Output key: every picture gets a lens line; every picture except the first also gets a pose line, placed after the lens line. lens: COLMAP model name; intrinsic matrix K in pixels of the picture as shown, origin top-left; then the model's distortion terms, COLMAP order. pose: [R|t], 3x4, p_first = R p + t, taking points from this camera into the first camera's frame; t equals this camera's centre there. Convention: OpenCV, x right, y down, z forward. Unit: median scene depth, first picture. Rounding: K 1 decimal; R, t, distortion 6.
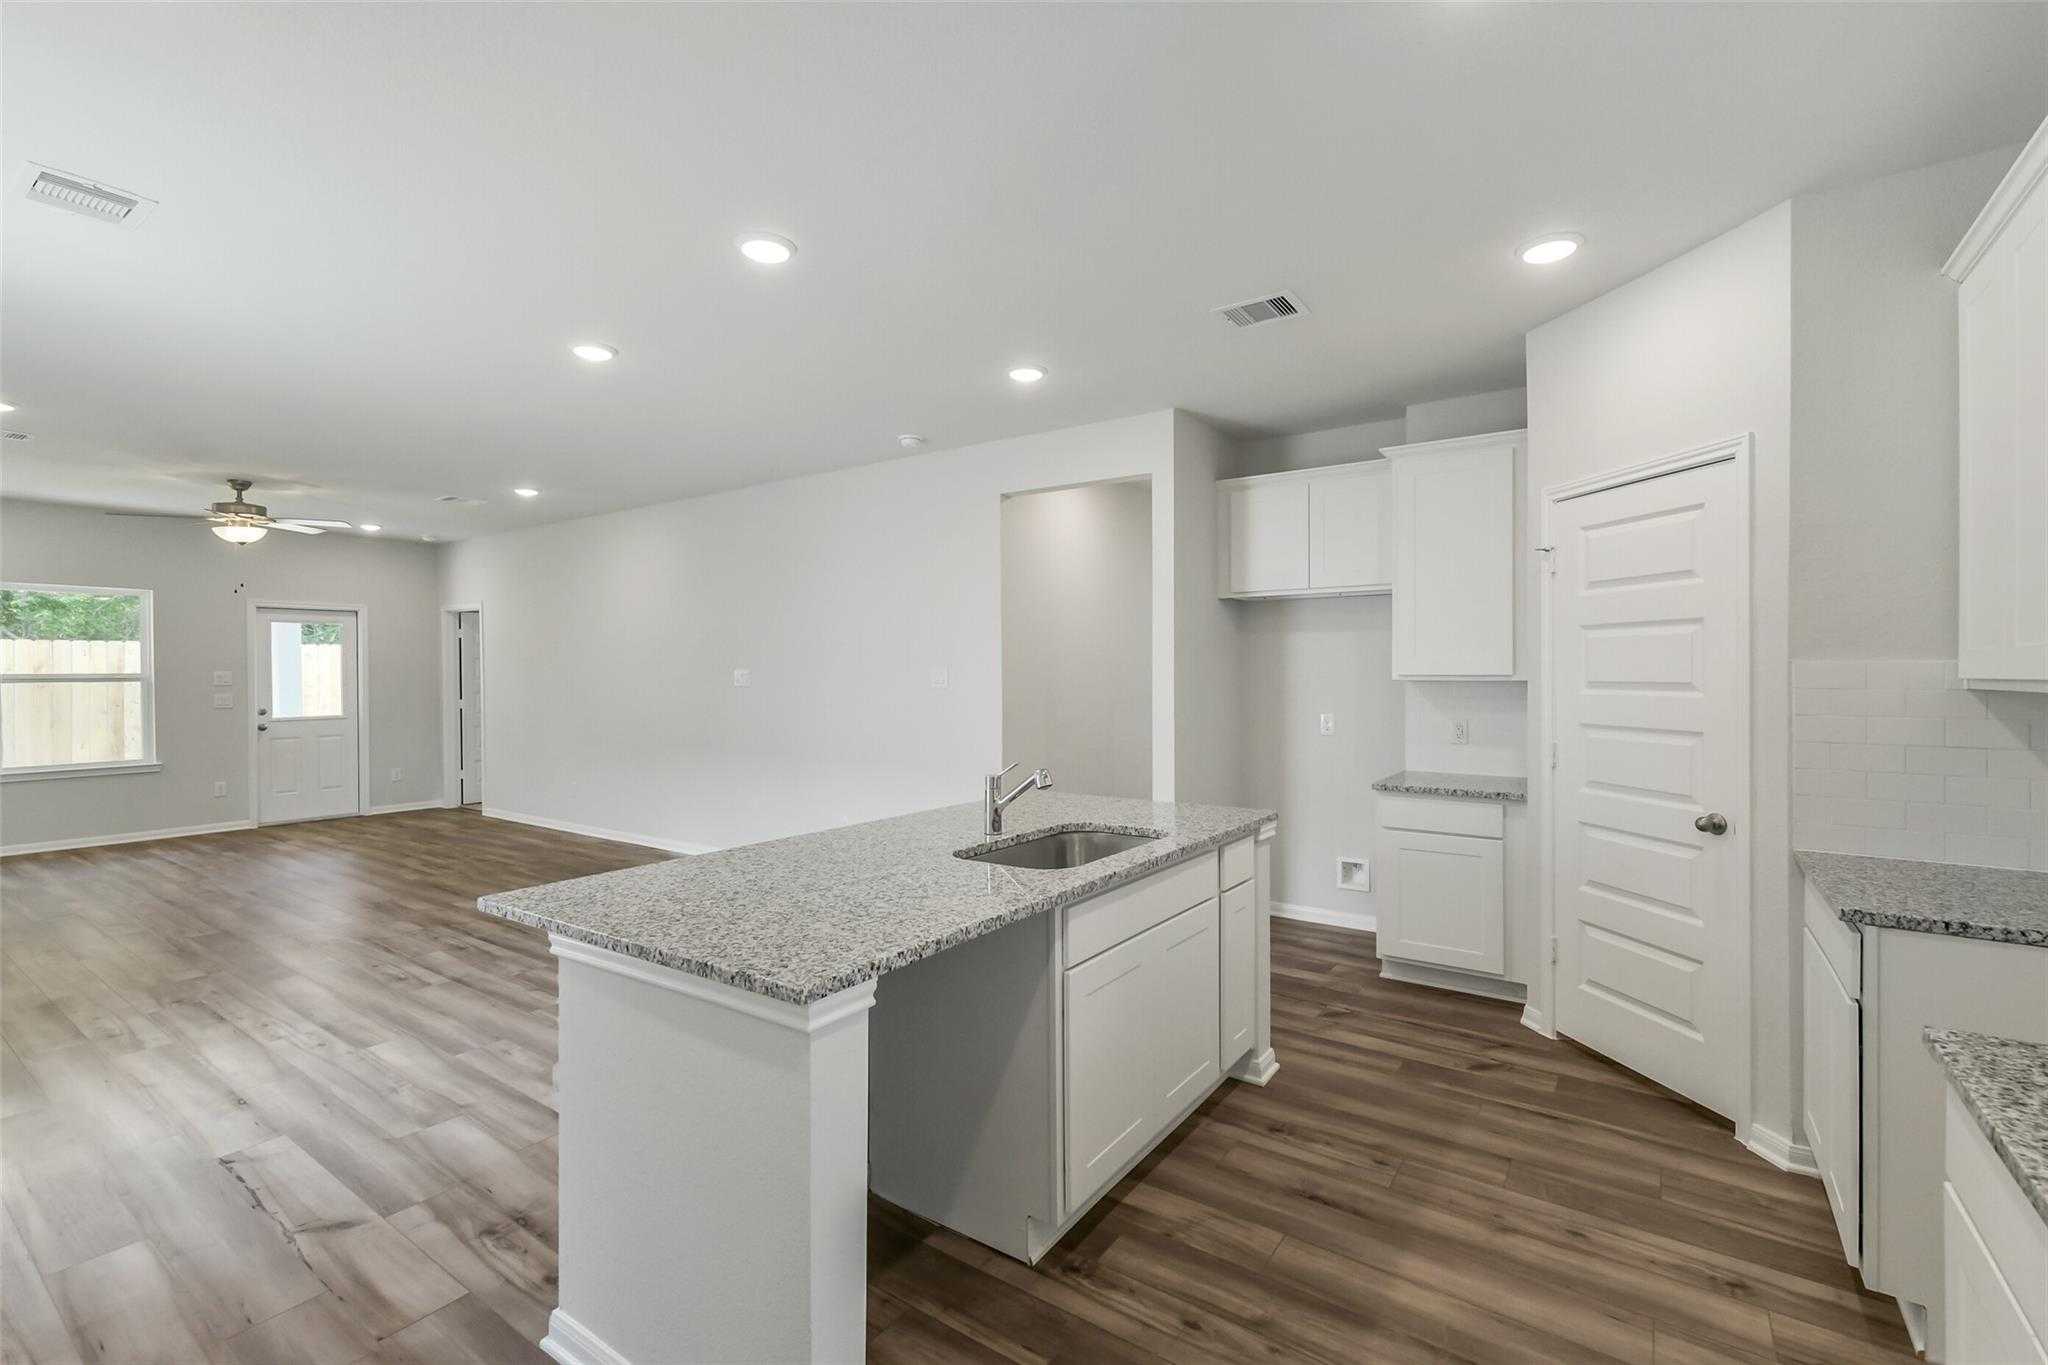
lens RADIAL K [[899.2, 0, 1027.2], [0, 899.2, 674.1], [0, 0, 1]] dist [0.010313, -0.000305]
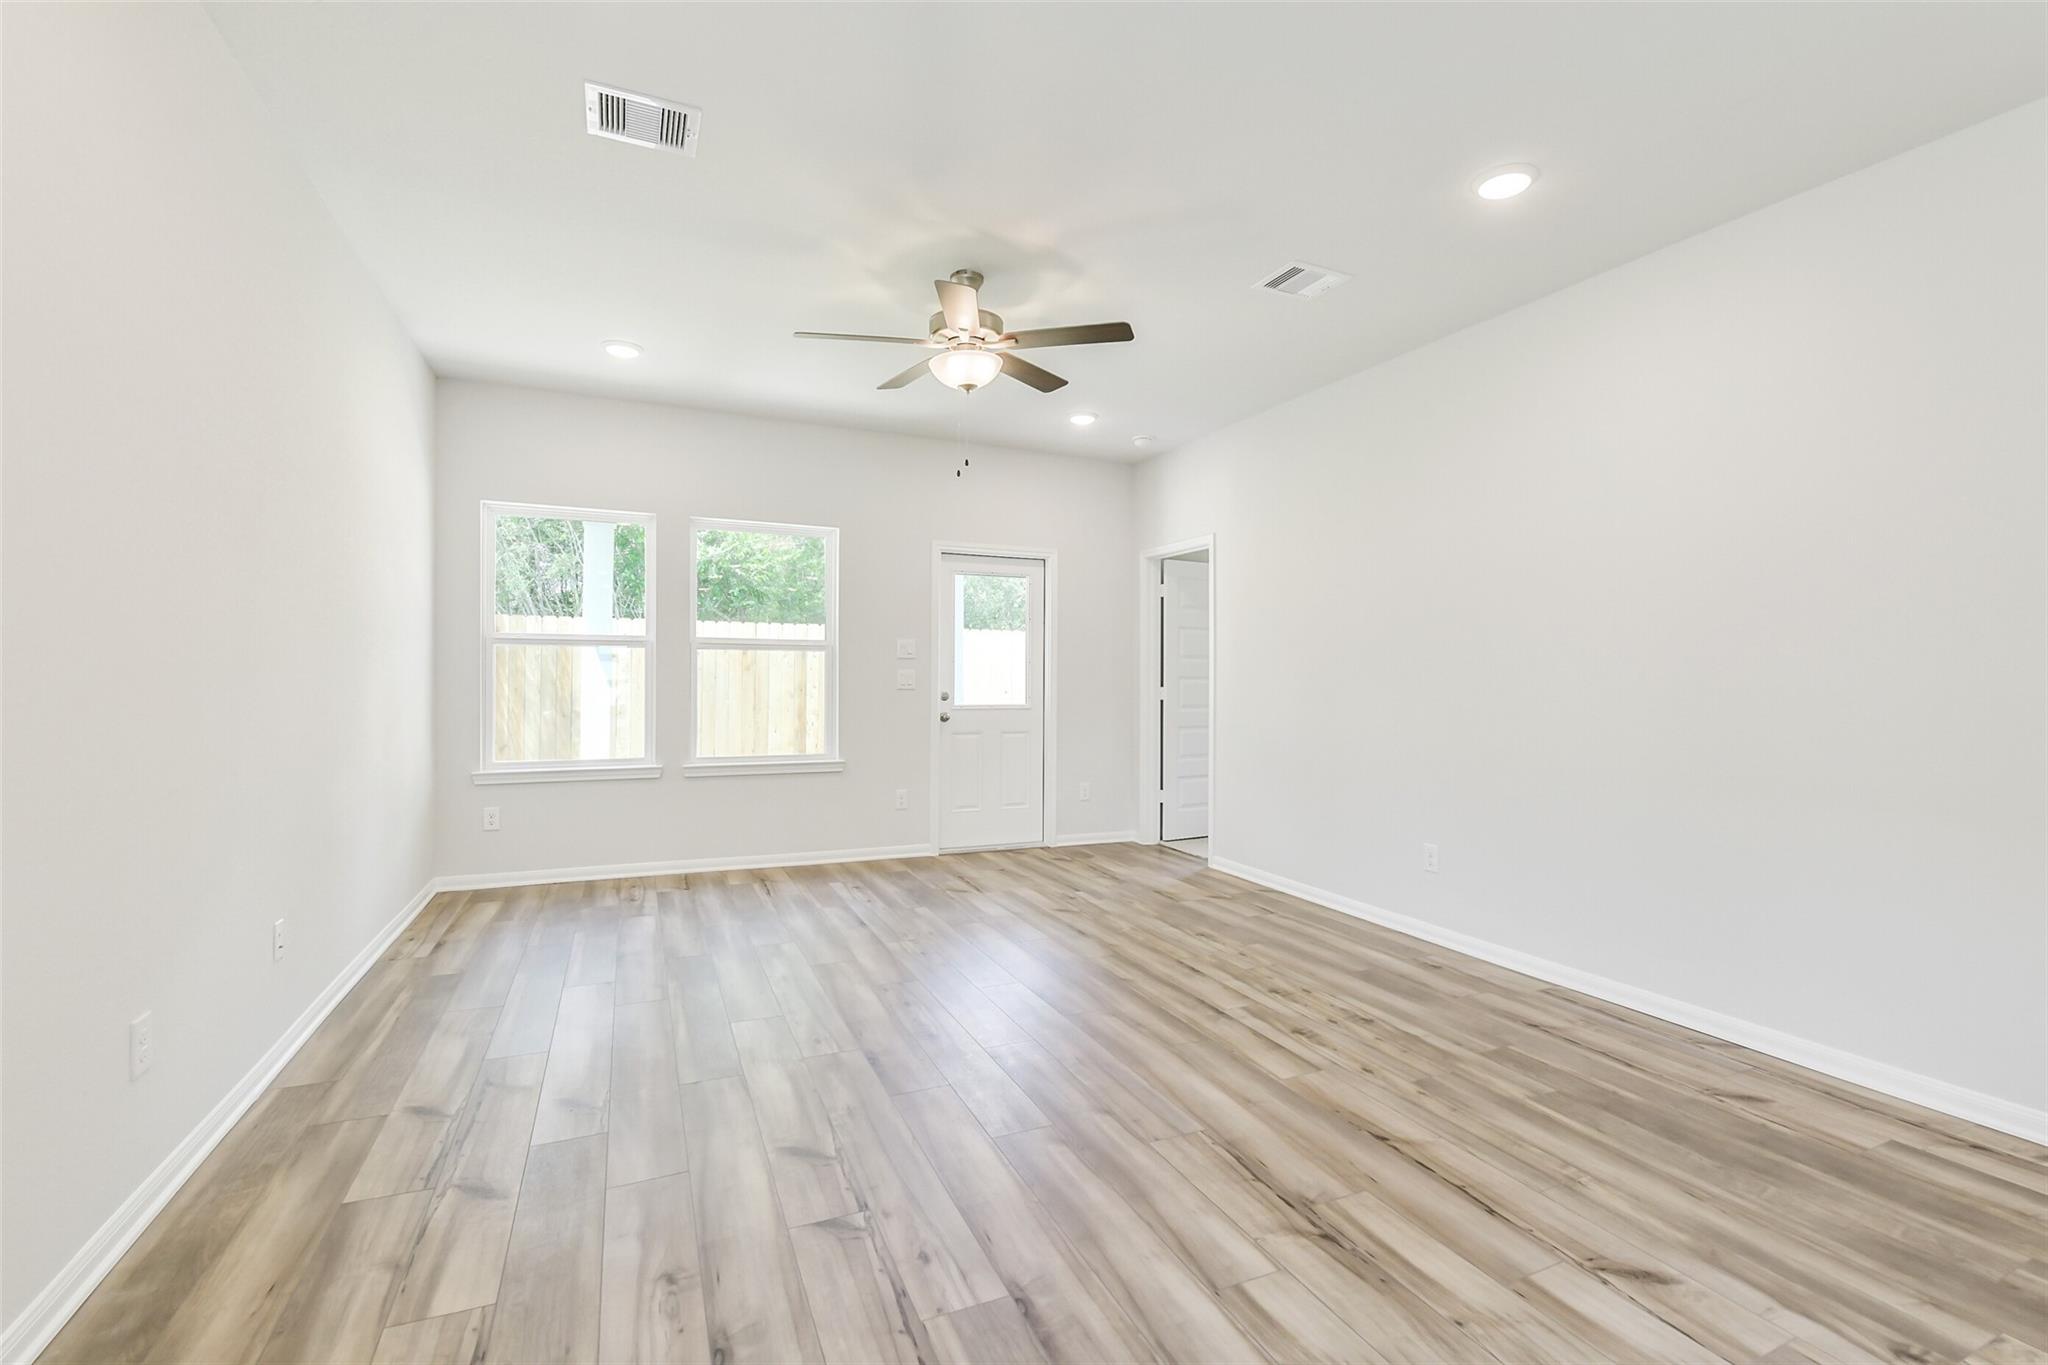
lens RADIAL K [[886.7, 0, 1026.7], [0, 886.7, 673.5], [0, 0, 1]] dist [0.002522, -0.010890]
pose [[0.859136, 0.010333, -0.511642, -0.557411], [-0.015524, 0.999862, -0.005874, 0.035270], [0.511511, 0.012990, 0.859179, 0.553479]]
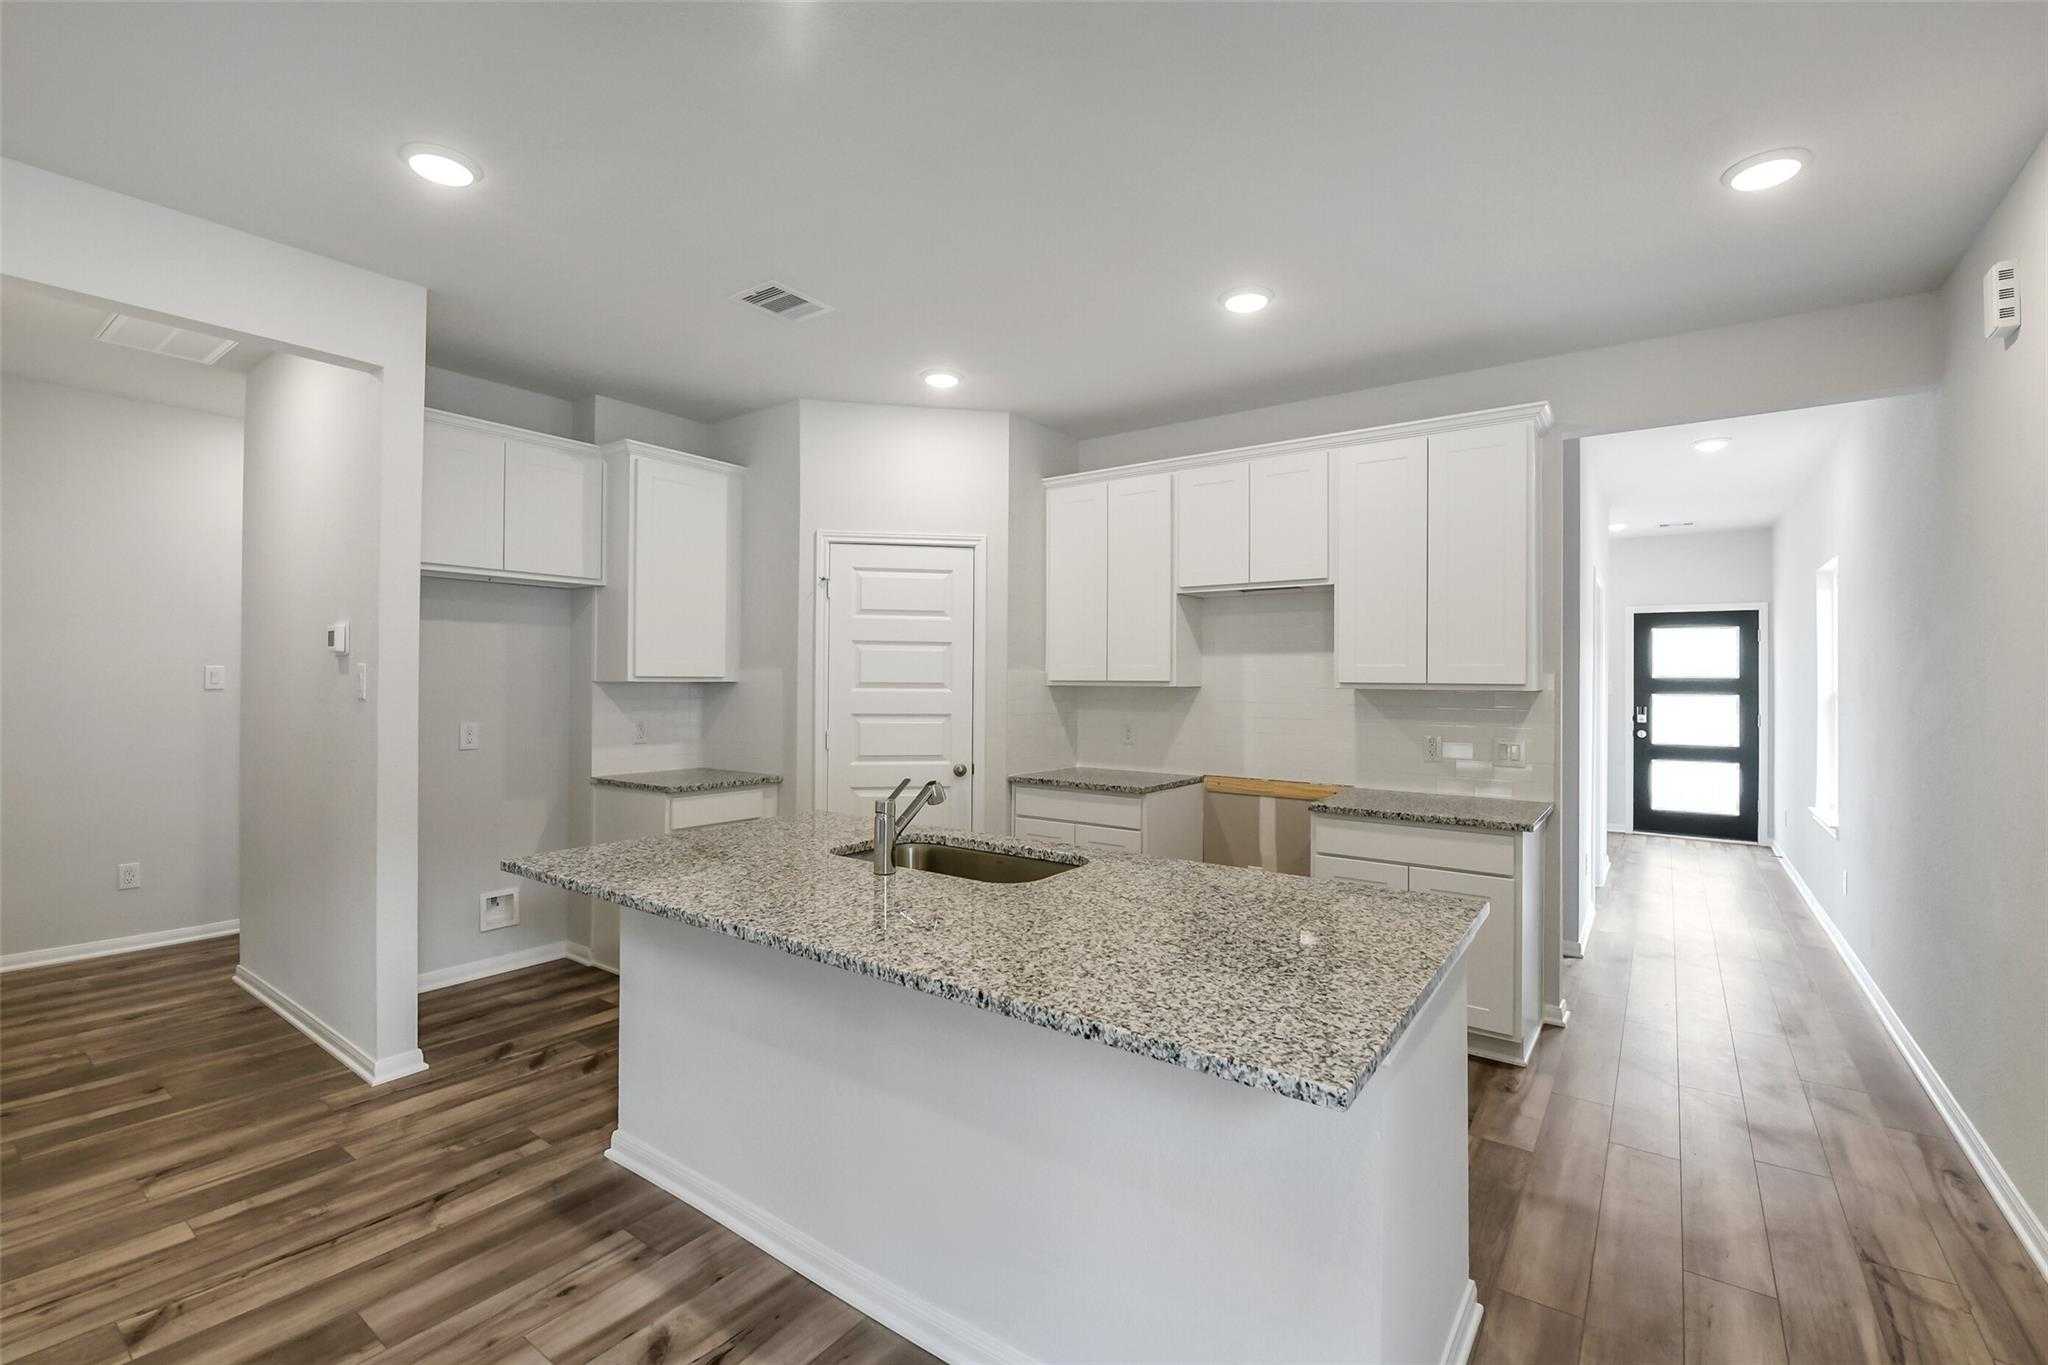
lens RADIAL K [[886.7, 0, 1026.7], [0, 886.7, 673.5], [0, 0, 1]] dist [0.002522, -0.010890]
pose [[0.007981, 0.008142, 0.999935, -0.376208], [-0.005118, 0.999954, -0.008102, 0.001949], [-0.999955, -0.005053, 0.008023, 0.390666]]
